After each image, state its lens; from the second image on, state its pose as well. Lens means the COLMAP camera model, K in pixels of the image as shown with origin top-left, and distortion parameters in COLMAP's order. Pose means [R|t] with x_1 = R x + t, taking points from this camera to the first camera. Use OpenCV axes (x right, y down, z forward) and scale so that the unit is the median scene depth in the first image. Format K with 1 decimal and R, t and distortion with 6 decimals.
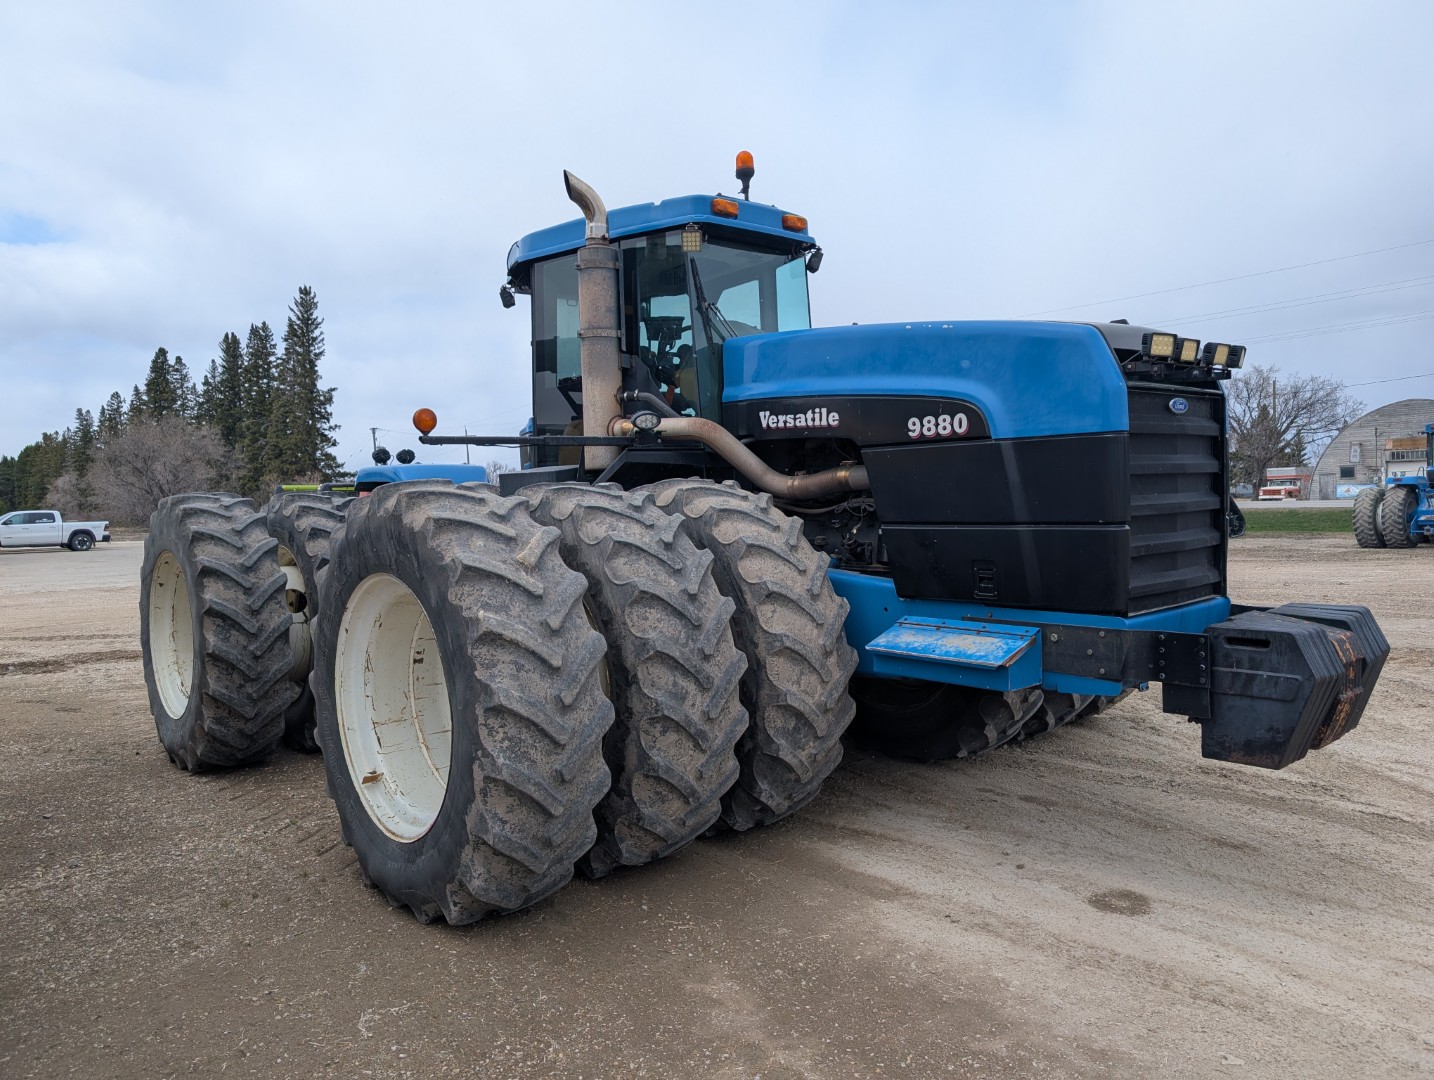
lens RADIAL K [[981.7, 0, 731.9], [0, 981.7, 507.2], [0, 0, 1]] dist [0.014263, -0.006759]
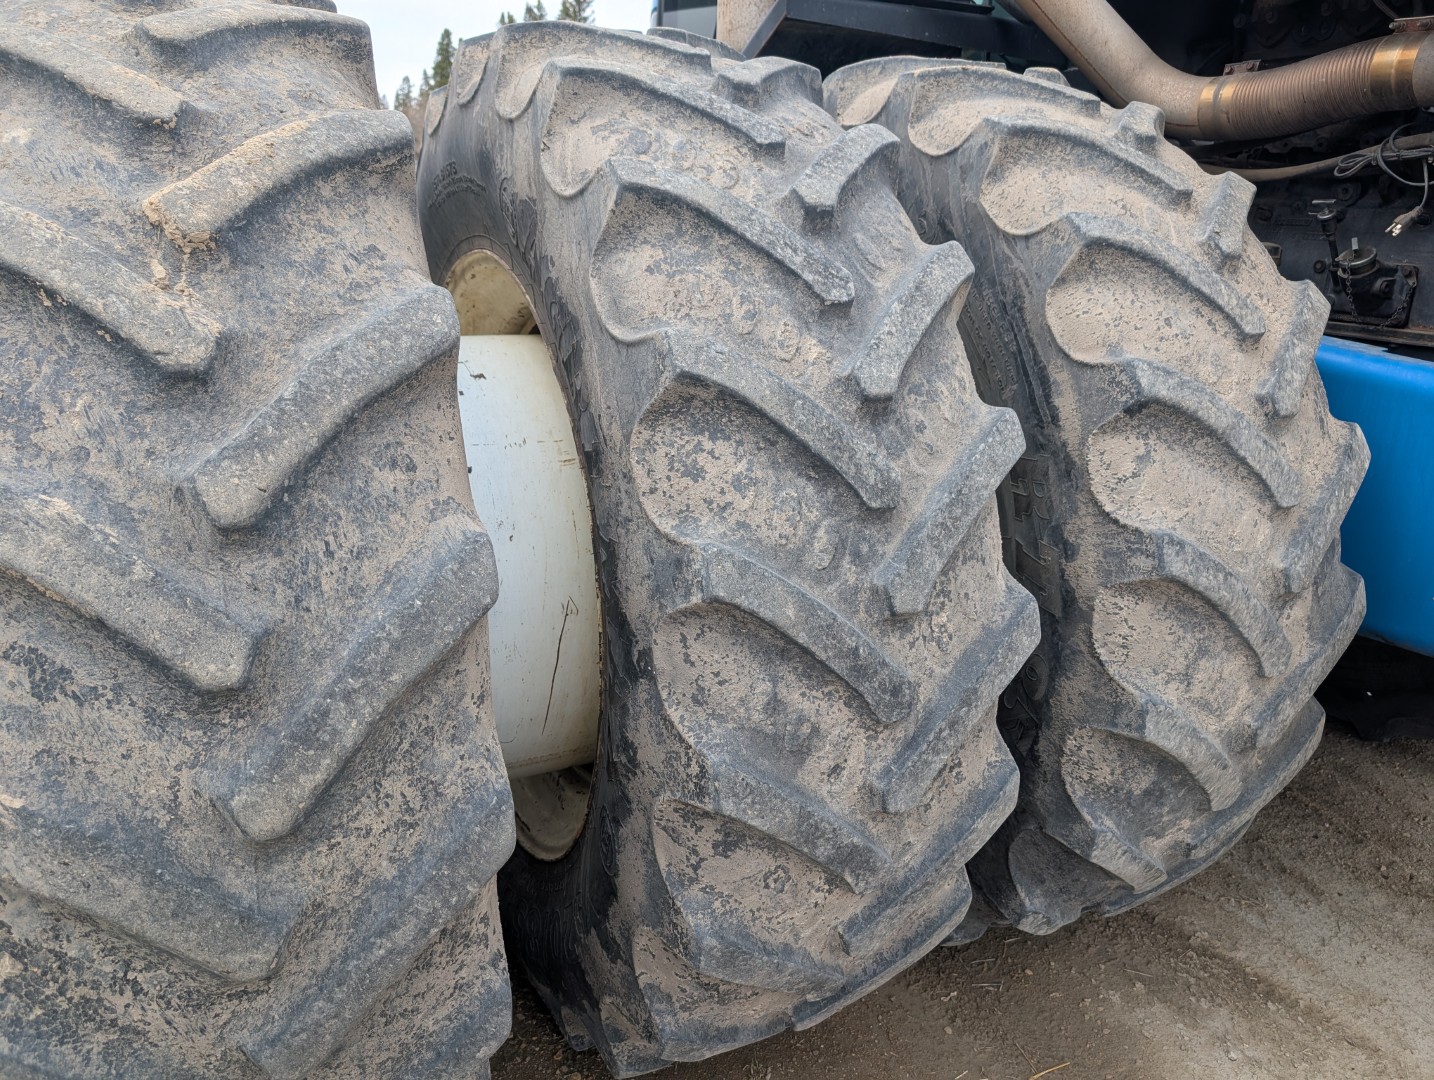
lens RADIAL K [[981.7, 0, 731.9], [0, 981.7, 507.2], [0, 0, 1]] dist [0.014263, -0.006759]
pose [[0.961880, 0.129854, -0.240675, -0.007645], [-0.058461, 0.957367, 0.282897, 0.040497], [0.267150, -0.258043, 0.928464, 0.701999]]
